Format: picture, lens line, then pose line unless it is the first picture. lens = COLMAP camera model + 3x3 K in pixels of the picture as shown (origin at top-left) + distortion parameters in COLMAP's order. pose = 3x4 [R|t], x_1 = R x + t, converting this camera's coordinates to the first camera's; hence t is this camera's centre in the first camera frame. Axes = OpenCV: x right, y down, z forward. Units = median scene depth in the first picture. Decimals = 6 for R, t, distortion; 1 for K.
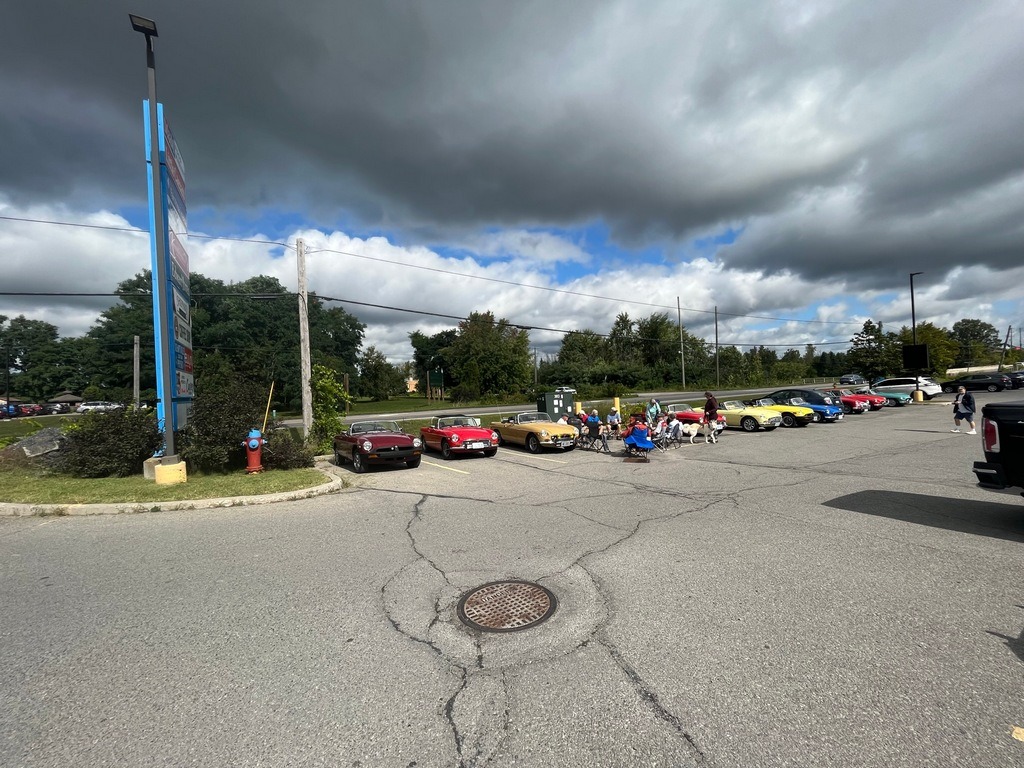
lens RADIAL K [[418.4, 0, 512.0], [0, 418.4, 384.0], [0, 0, 1]] dist [-0.002894, -0.000344]
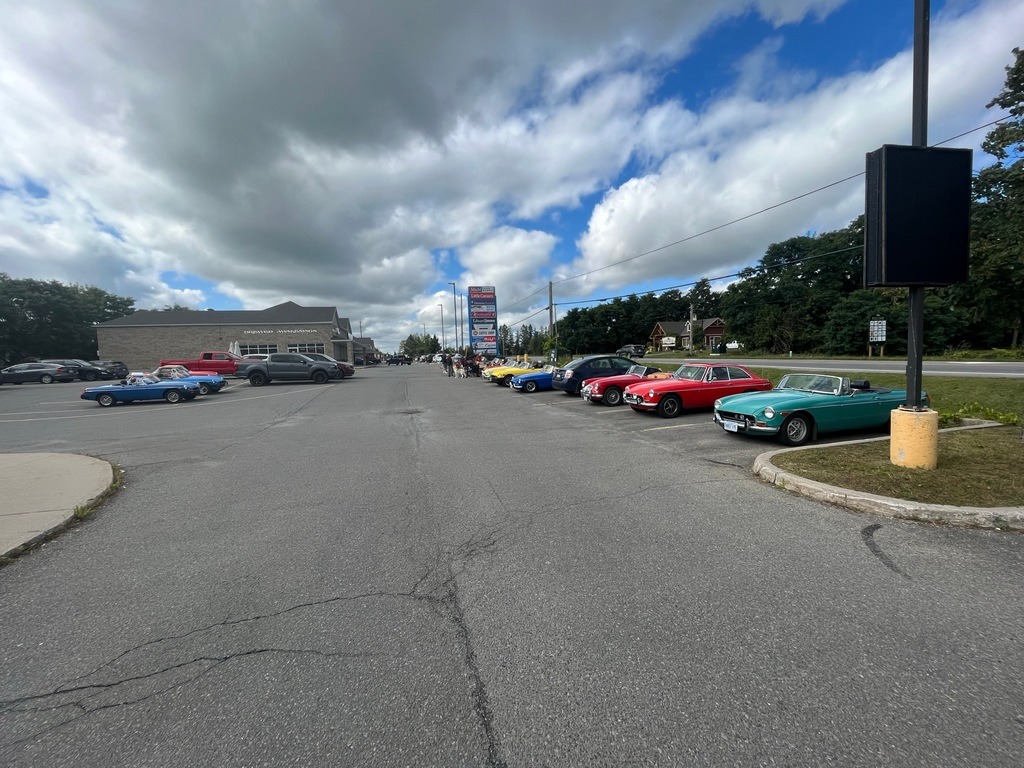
lens RADIAL K [[418.4, 0, 512.0], [0, 418.4, 384.0], [0, 0, 1]] dist [-0.002894, -0.000344]
pose [[-0.247223, 0.118624, -0.961670, 0.451338], [0.049740, 0.992723, 0.109668, -0.008210], [0.967681, -0.020721, -0.251325, 0.319589]]
